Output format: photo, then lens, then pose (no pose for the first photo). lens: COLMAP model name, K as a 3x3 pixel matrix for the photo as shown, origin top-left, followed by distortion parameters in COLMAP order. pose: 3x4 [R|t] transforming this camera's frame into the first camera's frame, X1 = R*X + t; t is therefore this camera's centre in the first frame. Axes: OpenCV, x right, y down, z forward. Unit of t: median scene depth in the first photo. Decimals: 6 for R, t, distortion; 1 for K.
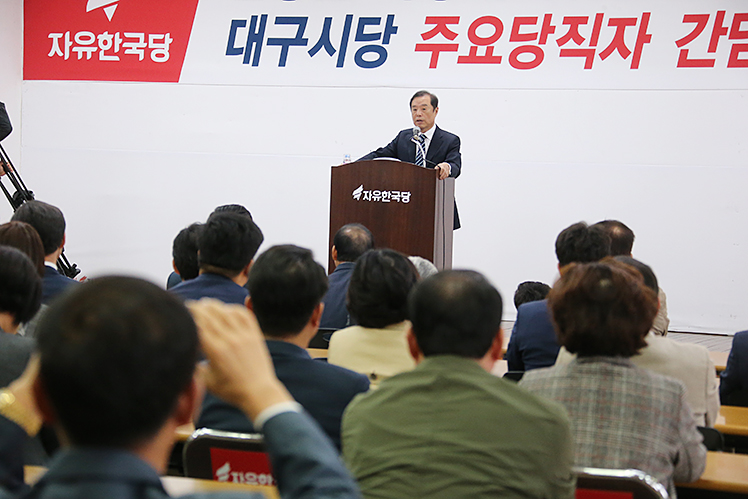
lens RADIAL K [[2093.7, 0, 376.3], [0, 2093.7, 251.7], [0, 0, 1]] dist [0.783556, 0.000000]
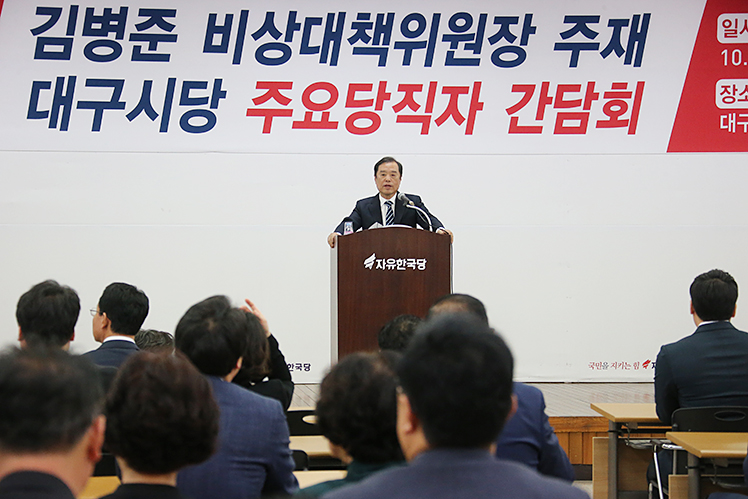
lens RADIAL K [[1988.7, 0, 374.9], [0, 1988.7, 245.9], [0, 0, 1]] dist [0.776492, 0.000000]
pose [[0.876906, -0.033682, 0.479480, -0.383948], [0.046399, 0.998815, -0.014693, -0.018535], [-0.478417, 0.035132, 0.877430, 0.158441]]
